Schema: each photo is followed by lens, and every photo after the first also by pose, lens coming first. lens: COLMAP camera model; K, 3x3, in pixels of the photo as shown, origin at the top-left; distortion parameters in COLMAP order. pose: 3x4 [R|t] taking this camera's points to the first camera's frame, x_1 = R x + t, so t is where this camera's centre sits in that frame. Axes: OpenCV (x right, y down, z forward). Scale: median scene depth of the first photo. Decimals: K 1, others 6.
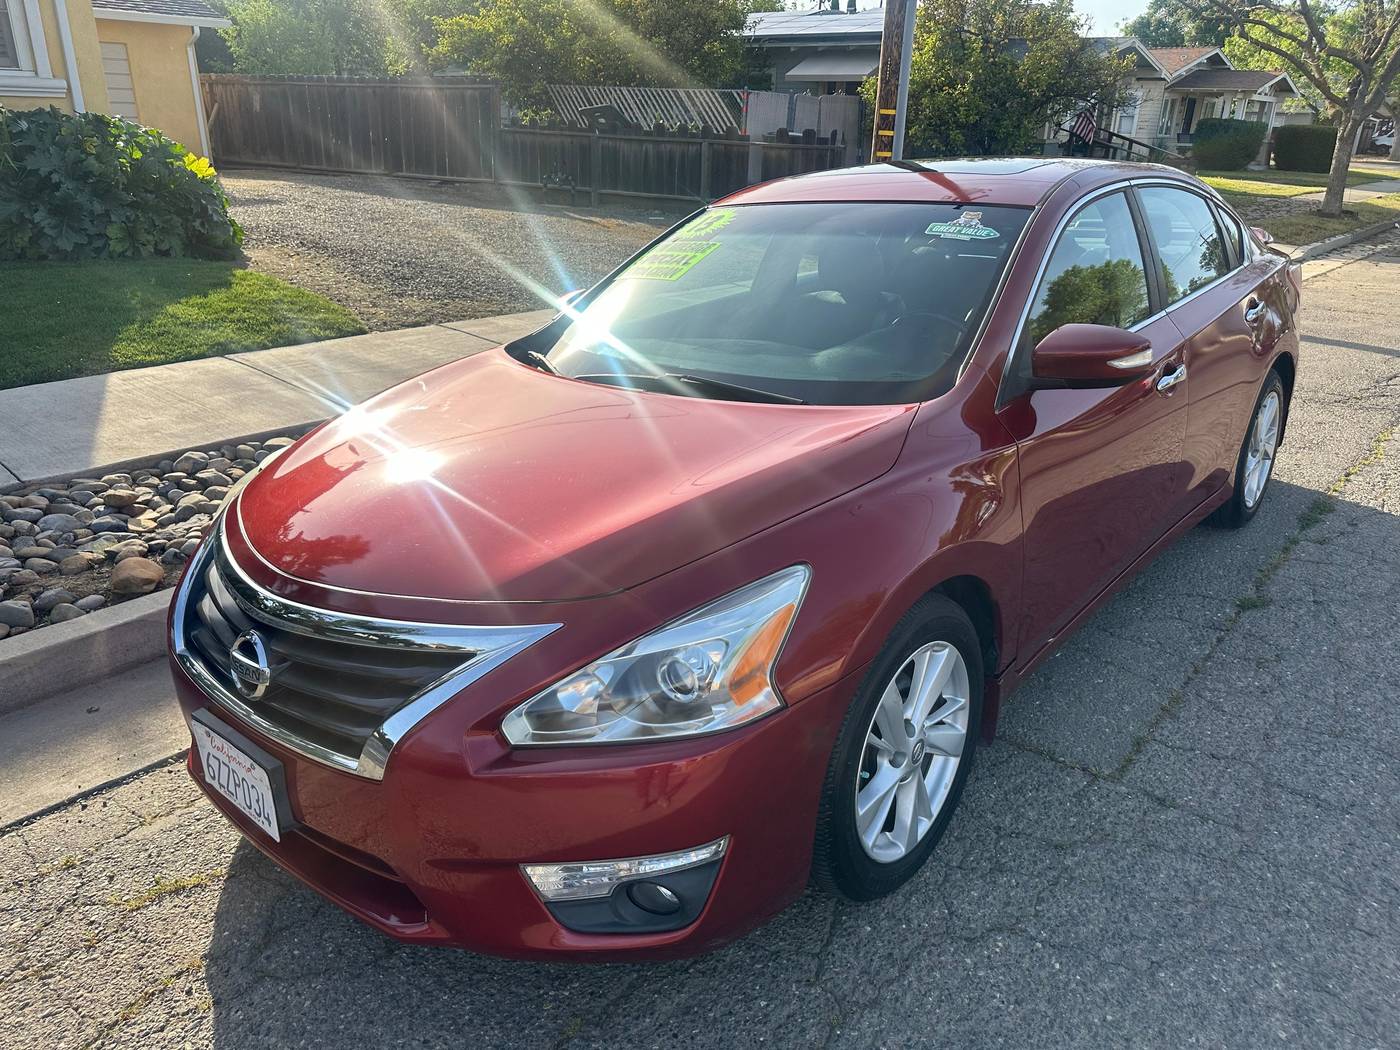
lens RADIAL K [[994.4, 0, 696.9], [0, 994.4, 518.4], [0, 0, 1]] dist [0.009530, -0.009315]
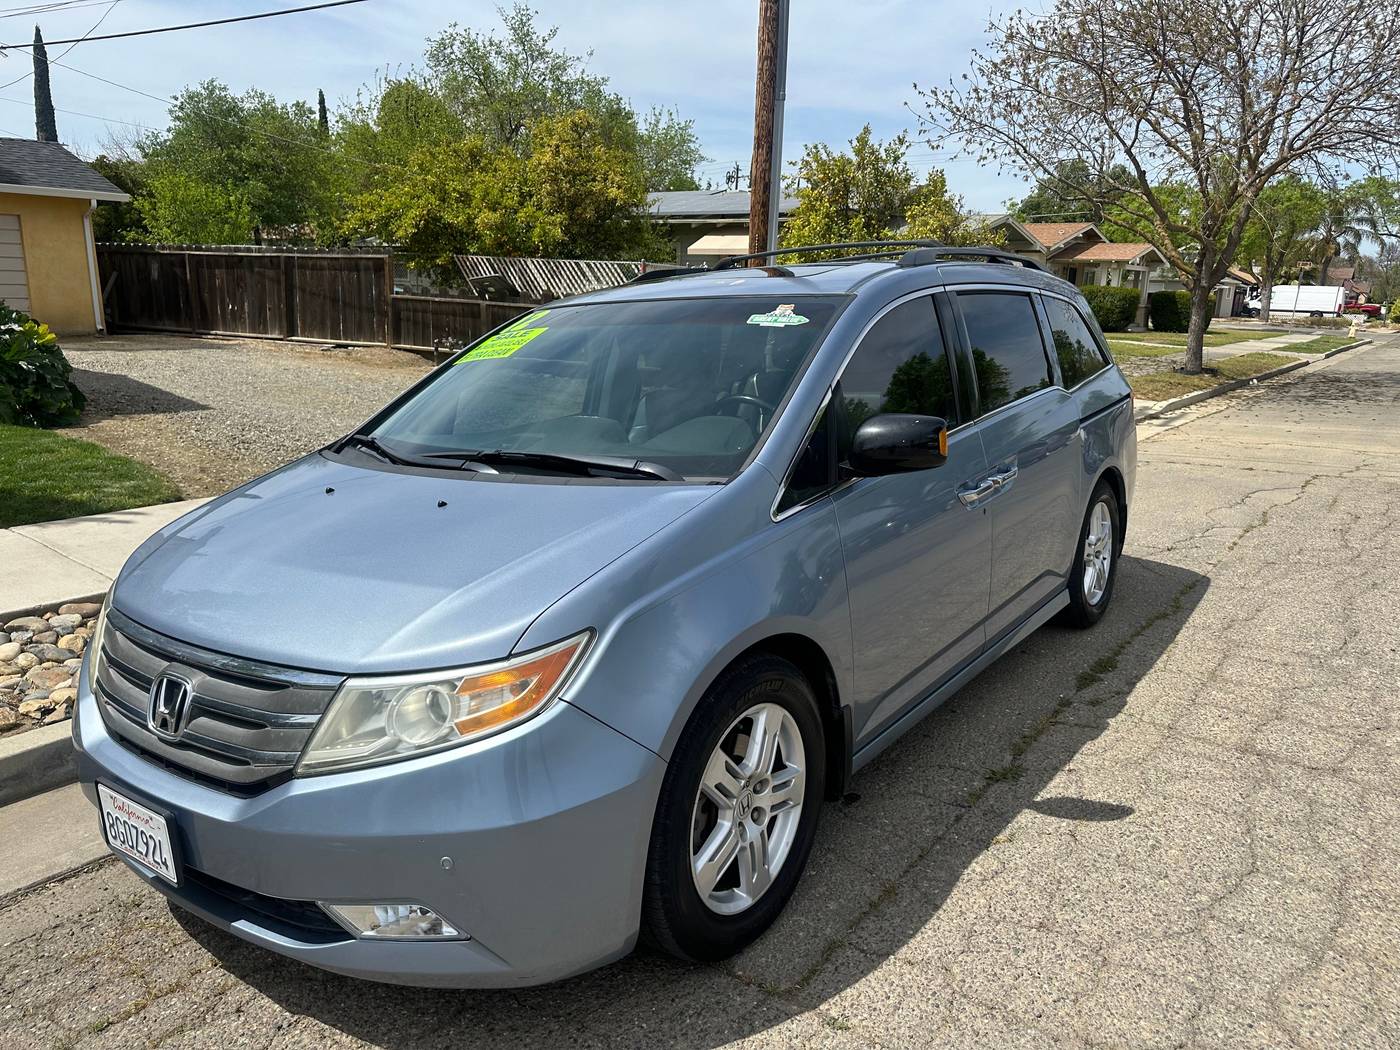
lens RADIAL K [[982.5, 0, 700.3], [0, 982.5, 532.8], [0, 0, 1]] dist [0.041860, -0.051050]
pose [[0.997576, -0.017165, 0.067434, 0.085665], [0.026187, 0.990461, -0.135281, -0.010153], [-0.064469, 0.136719, 0.988510, 0.019556]]
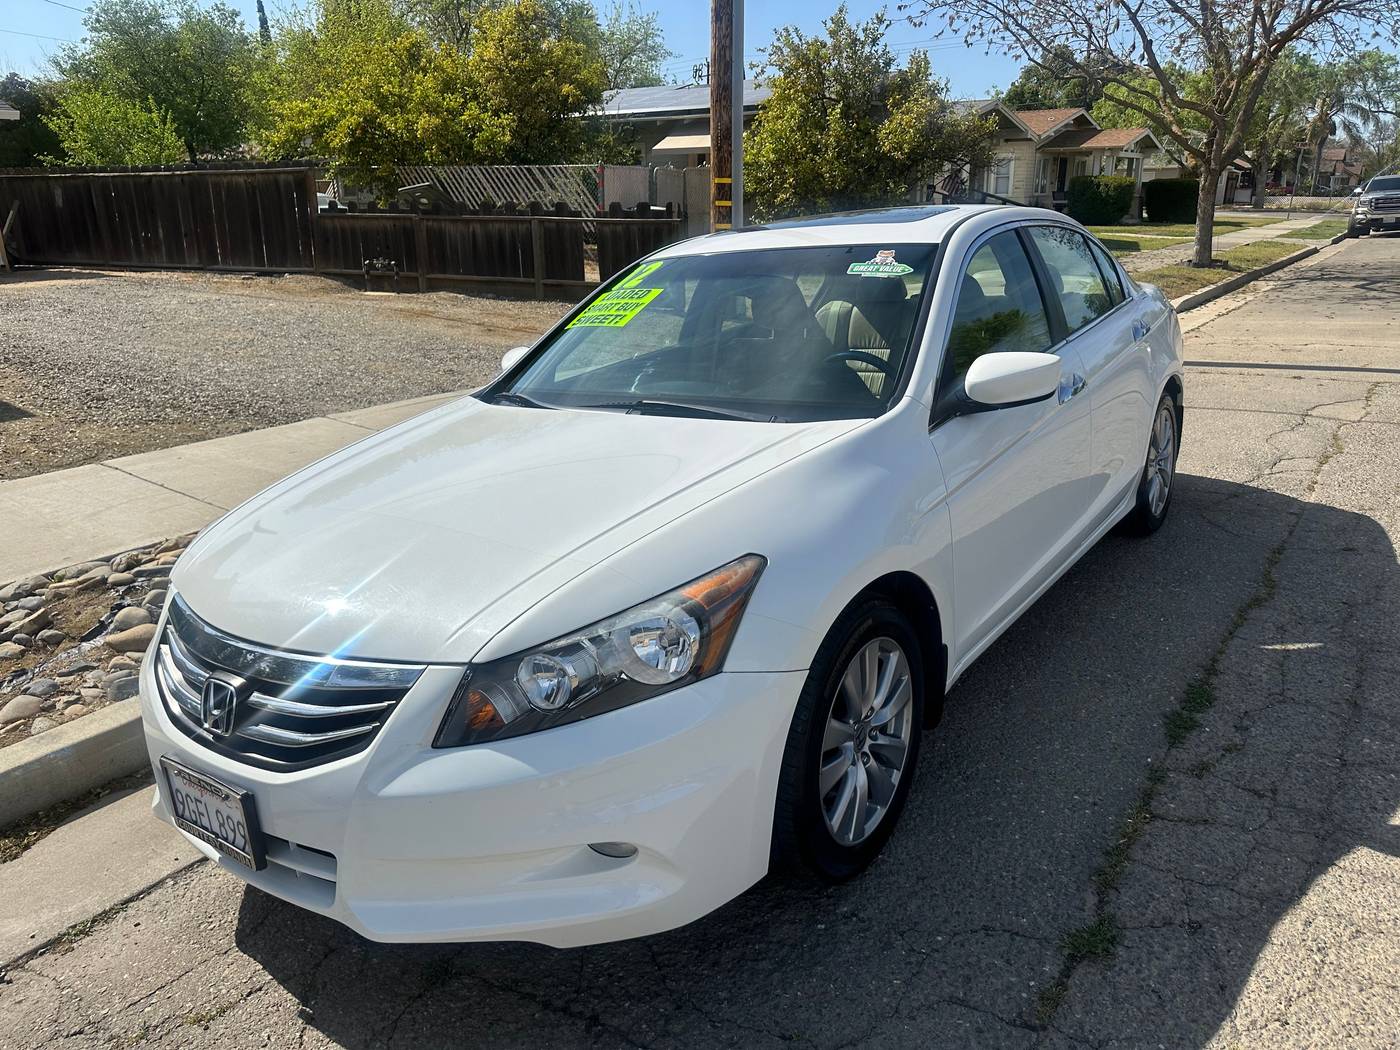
lens RADIAL K [[994.4, 0, 696.9], [0, 994.4, 518.4], [0, 0, 1]] dist [0.009530, -0.009315]
pose [[0.995303, -0.063529, 0.073052, 0.123502], [0.068298, 0.995562, -0.064744, -0.060157], [-0.068615, 0.069429, 0.995224, 0.169249]]
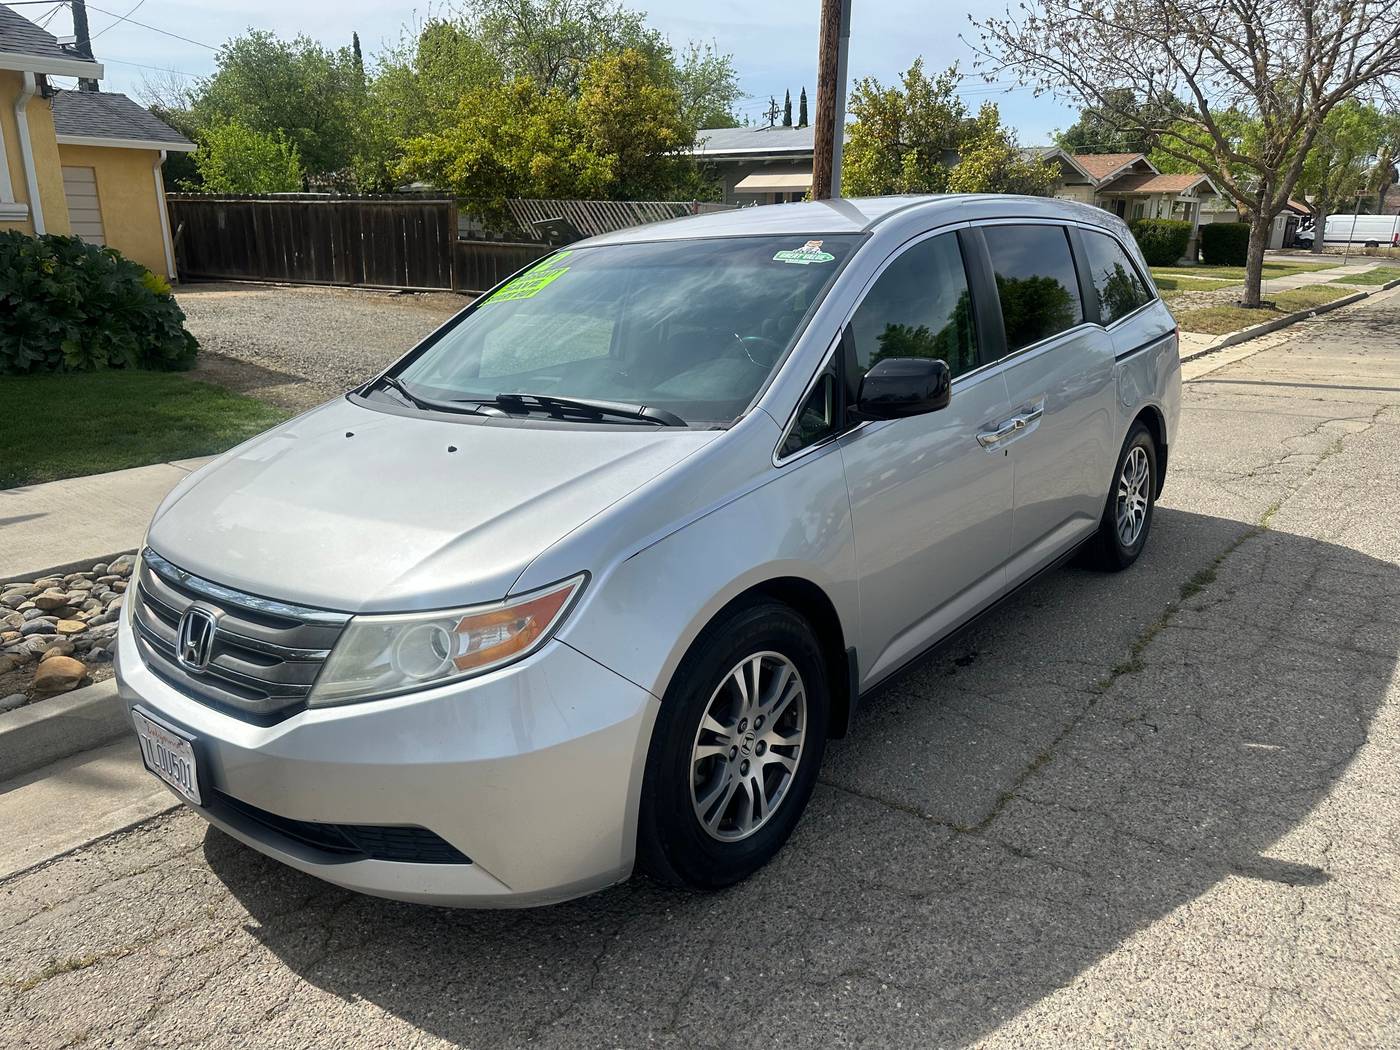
lens RADIAL K [[984.3, 0, 700.0], [0, 984.3, 525.0], [0, 0, 1]] dist [0.023469, -0.024839]
pose [[0.999126, -0.026946, 0.031965, 0.029265], [0.029642, 0.995758, -0.087108, 0.004877], [-0.029482, 0.087979, 0.995686, -0.022623]]
